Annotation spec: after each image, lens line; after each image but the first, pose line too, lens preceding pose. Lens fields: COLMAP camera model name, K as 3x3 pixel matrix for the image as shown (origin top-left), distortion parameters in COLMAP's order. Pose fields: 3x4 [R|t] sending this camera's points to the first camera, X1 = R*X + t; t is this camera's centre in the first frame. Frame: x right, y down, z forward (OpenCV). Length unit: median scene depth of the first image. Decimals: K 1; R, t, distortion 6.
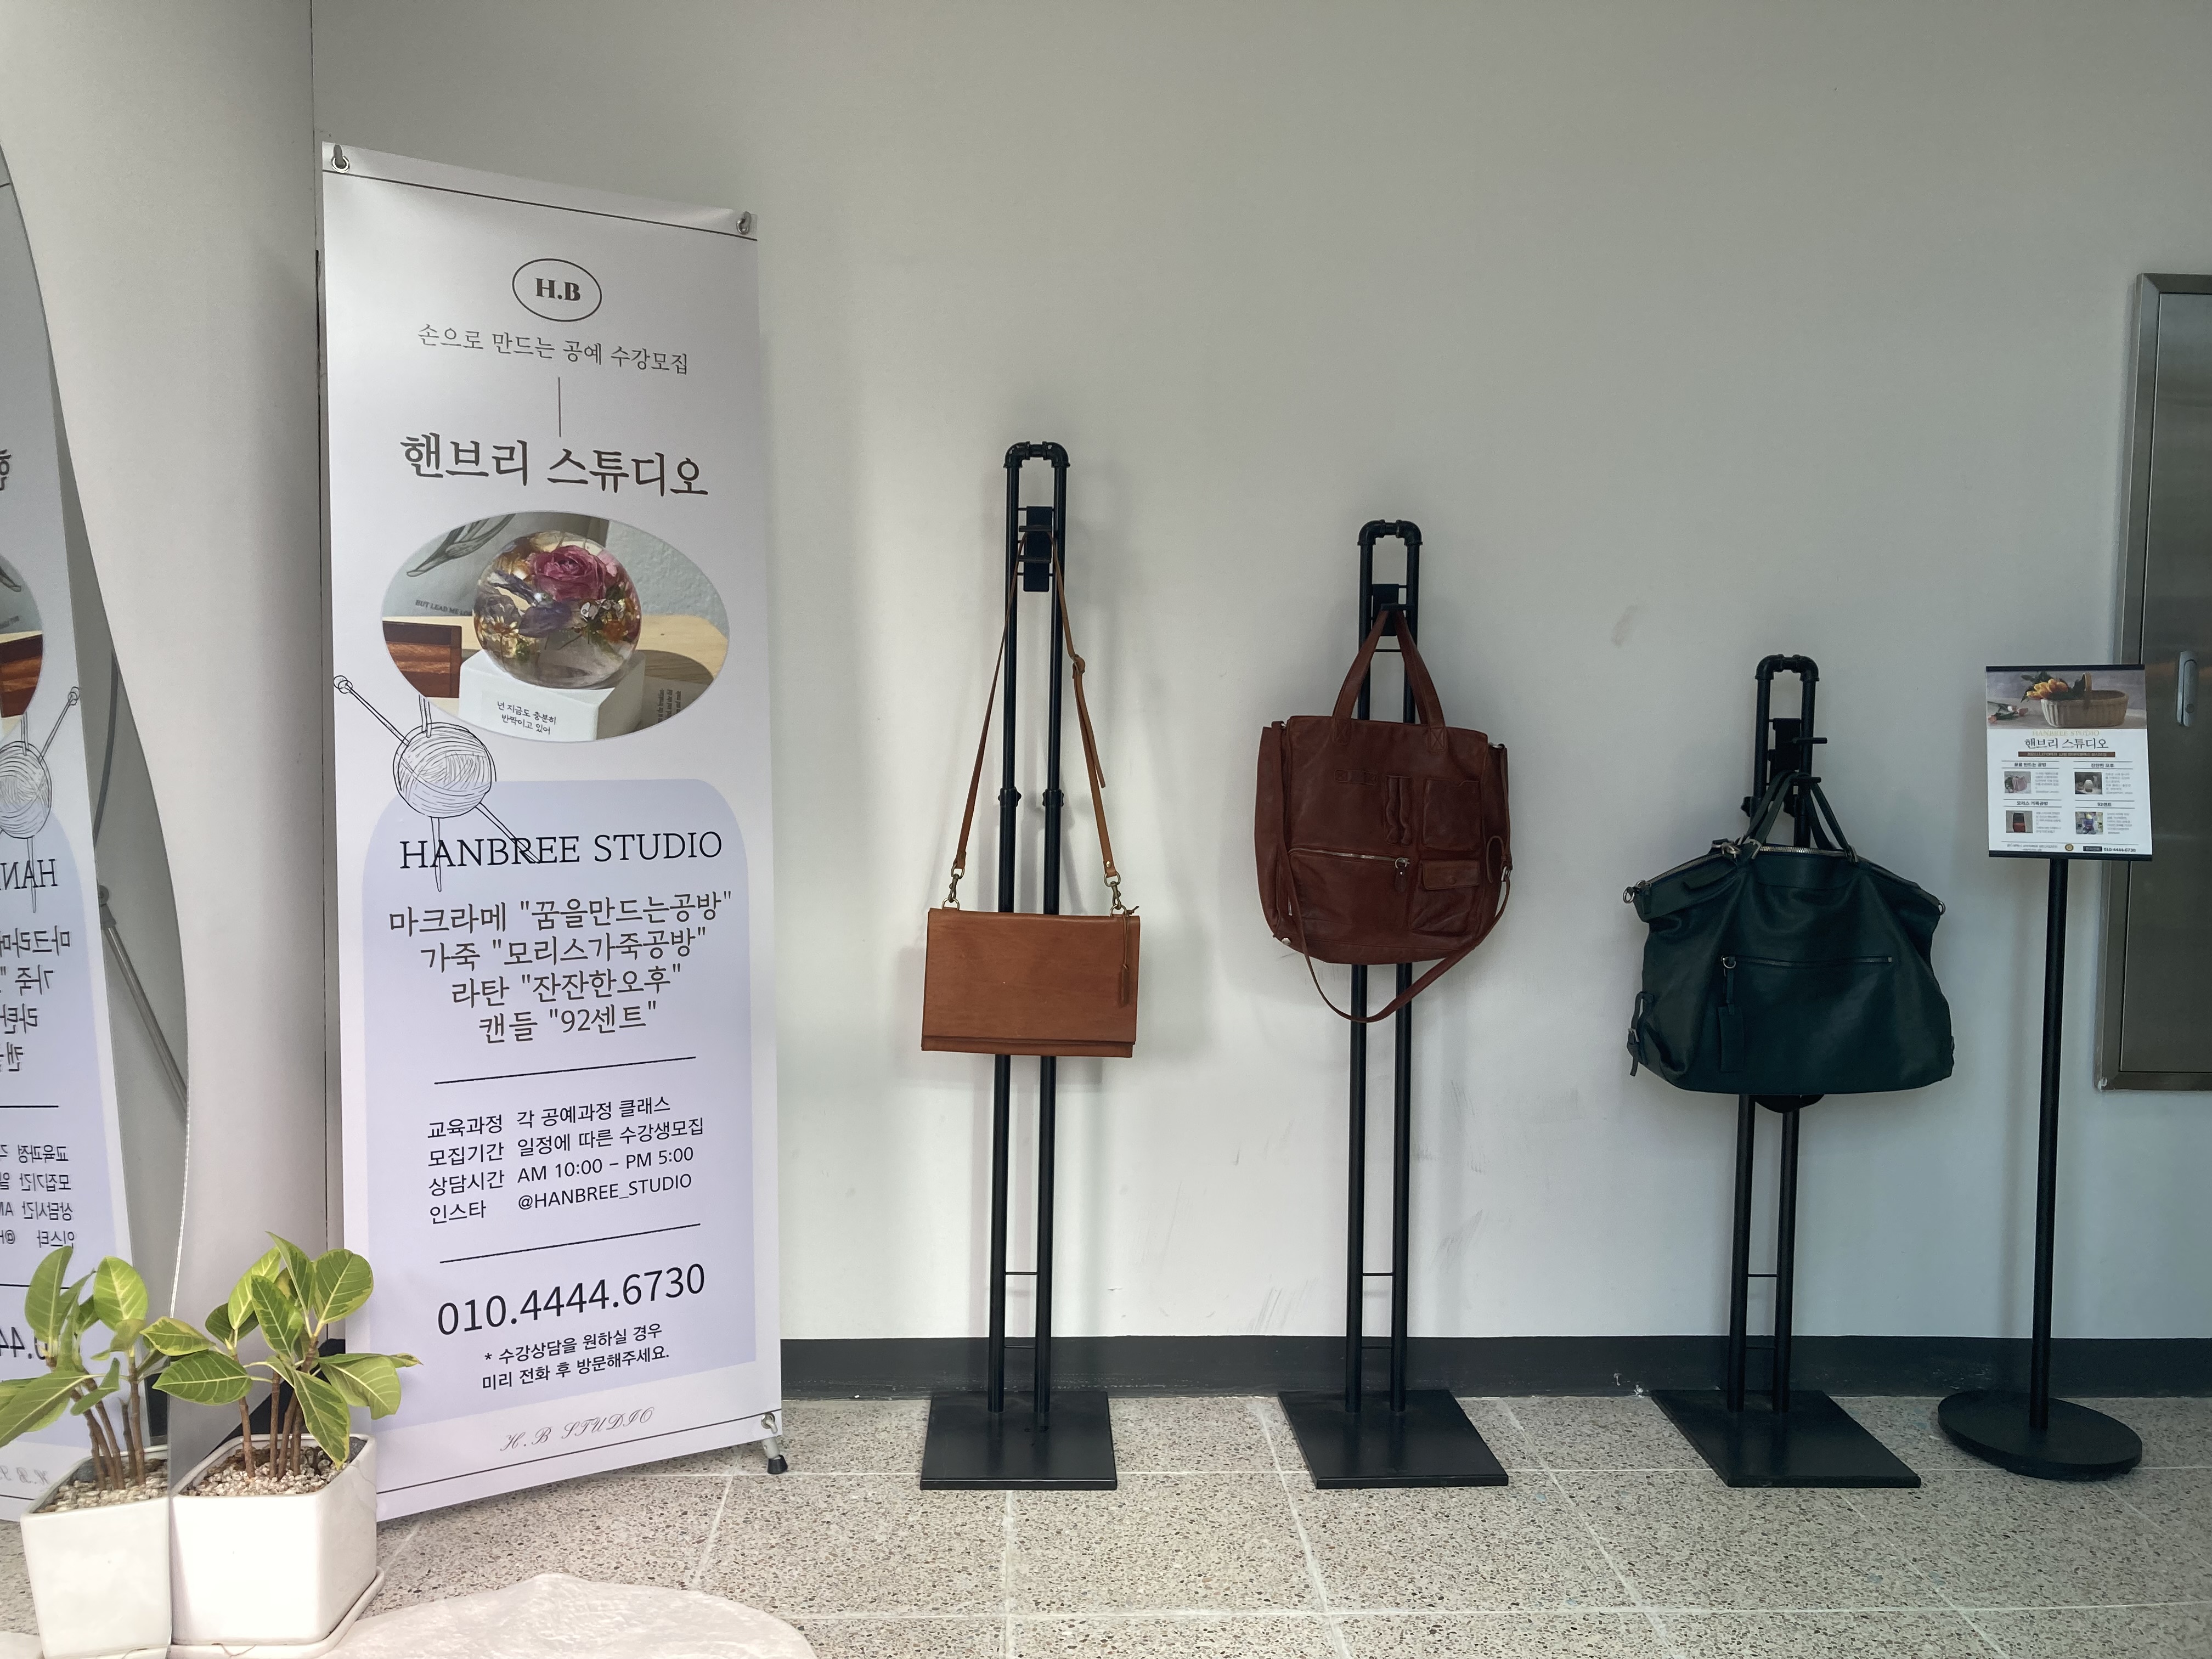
lens RADIAL K [[1834.5, 0, 1101.9], [0, 1834.5, 823.5], [0, 0, 1]] dist [0.013534, 0.003004]
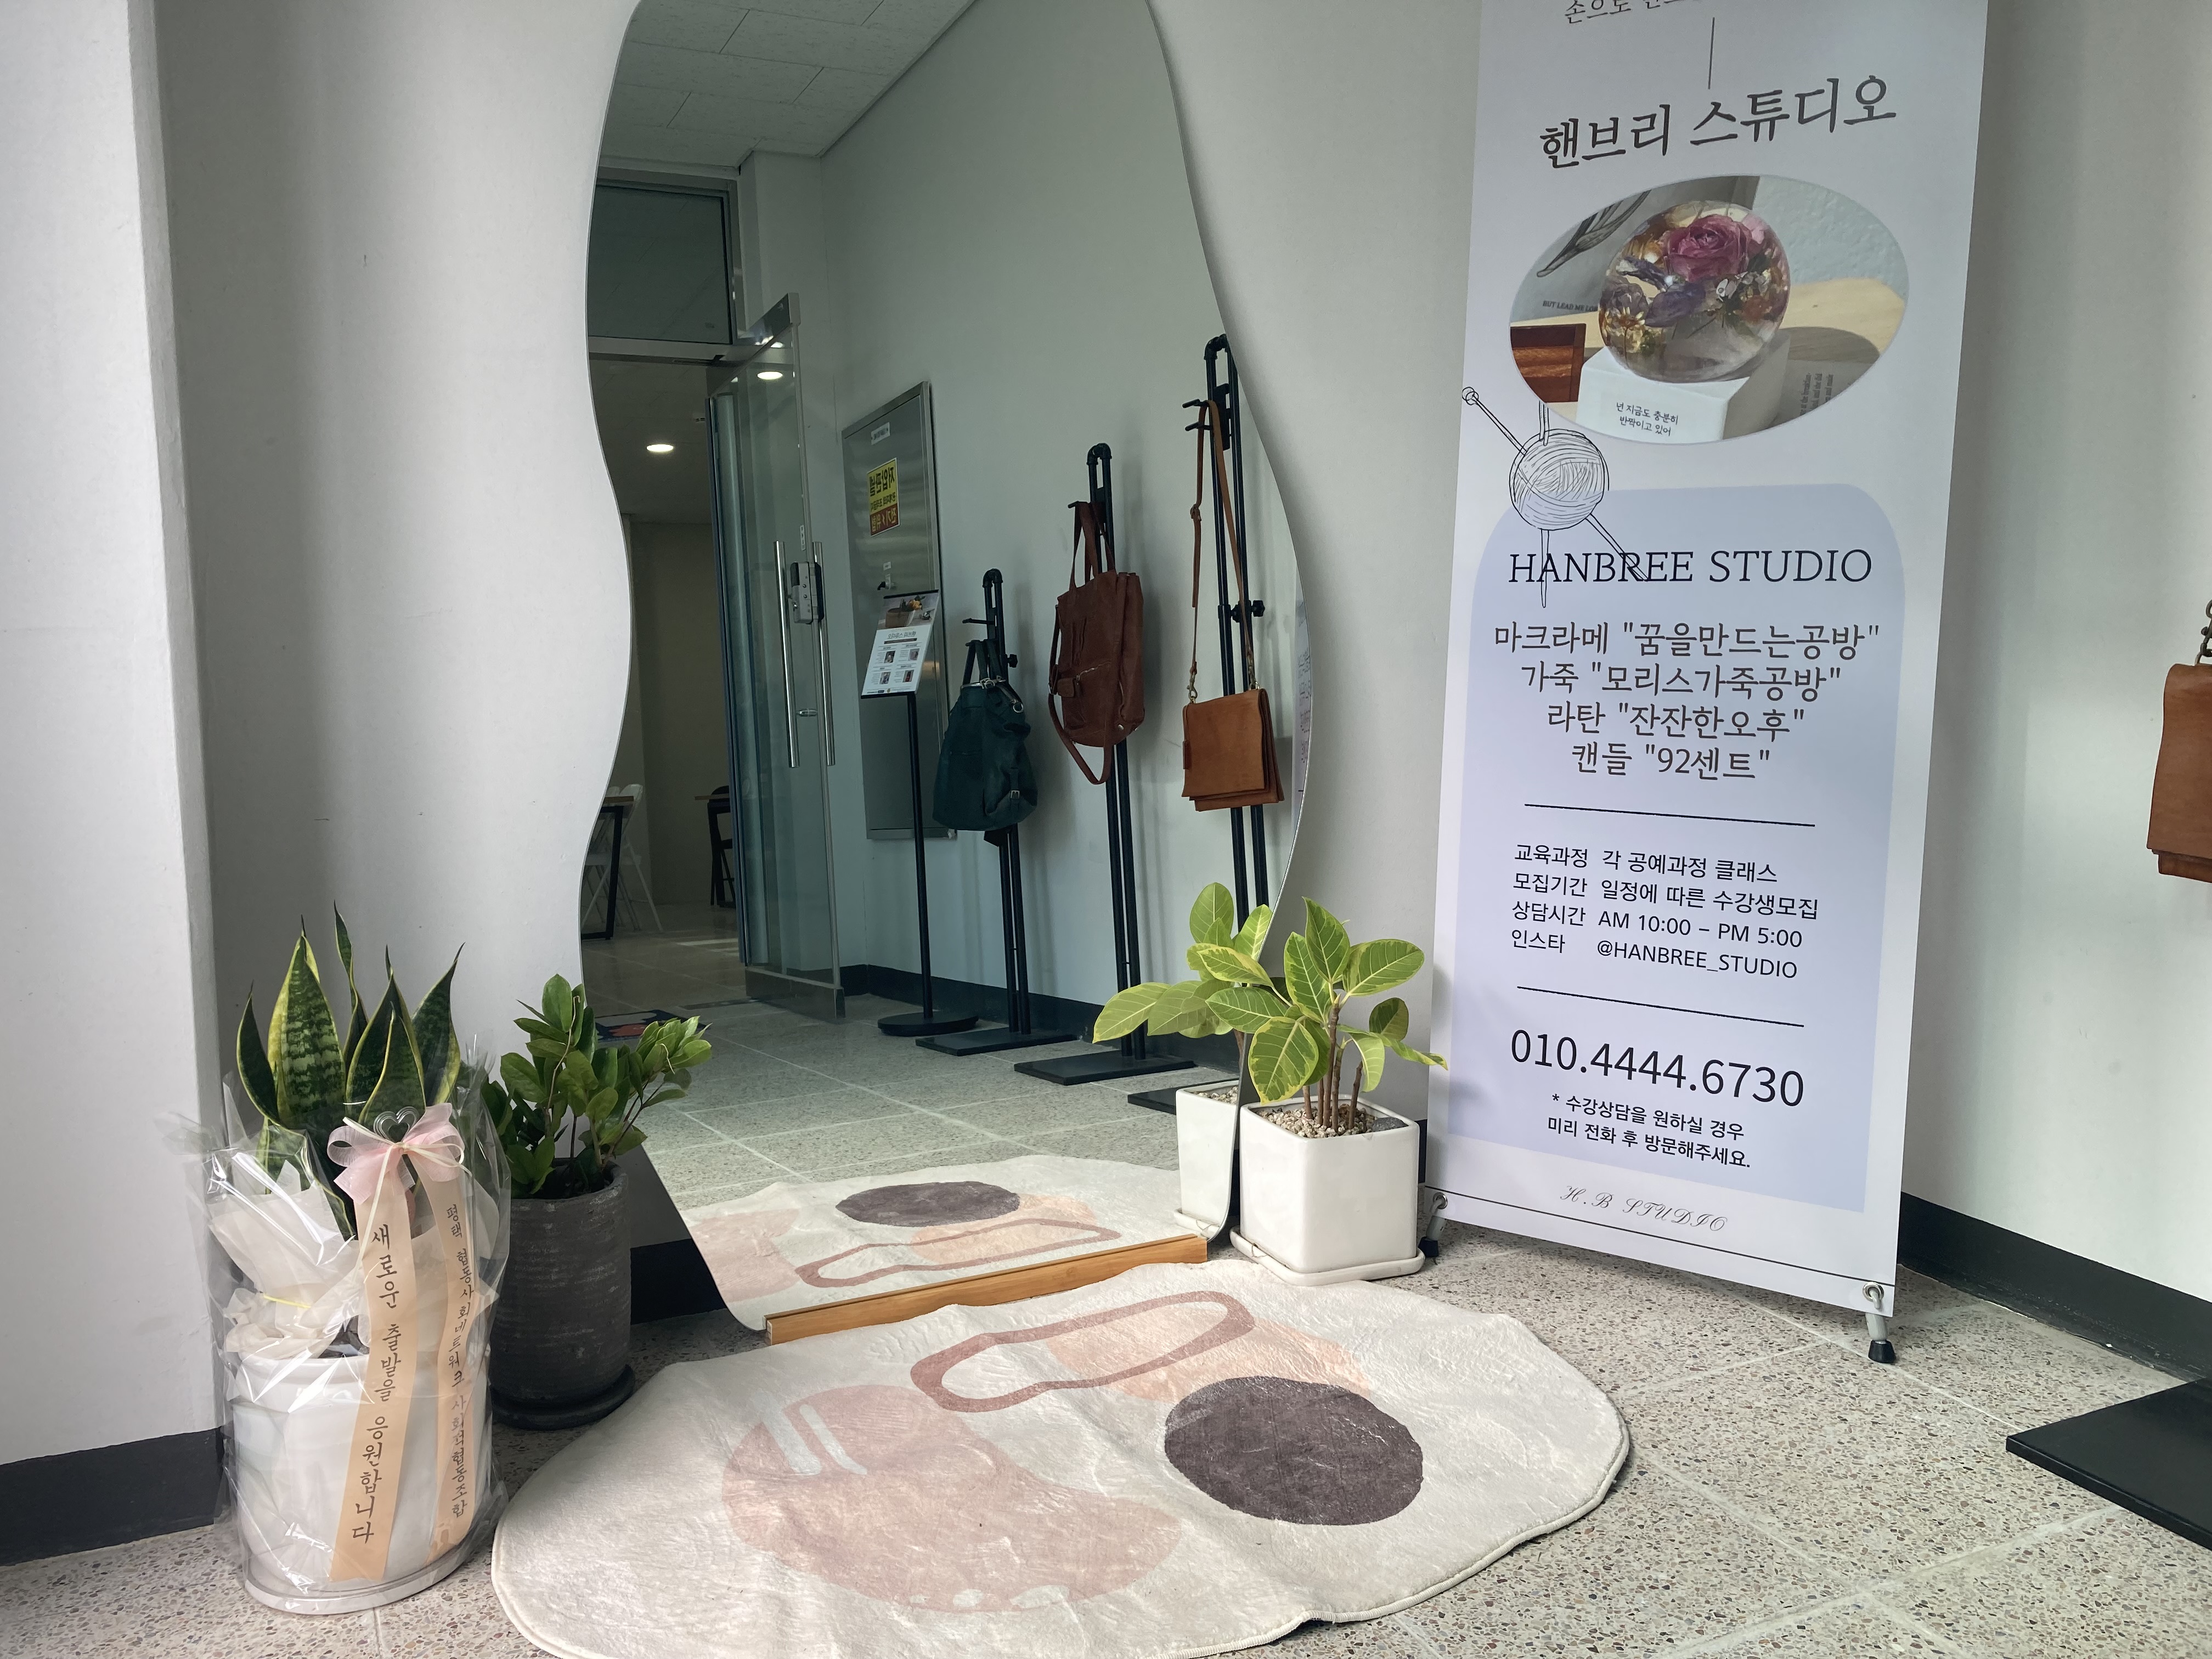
lens RADIAL K [[1834.5, 0, 1102.1], [0, 1834.5, 836.0], [0, 0, 1]] dist [0.013534, 0.003004]
pose [[0.377422, 0.109112, -0.919591, 0.437121], [-0.061161, 0.993803, 0.092815, 0.078276], [0.924019, 0.021212, 0.381757, 0.405076]]
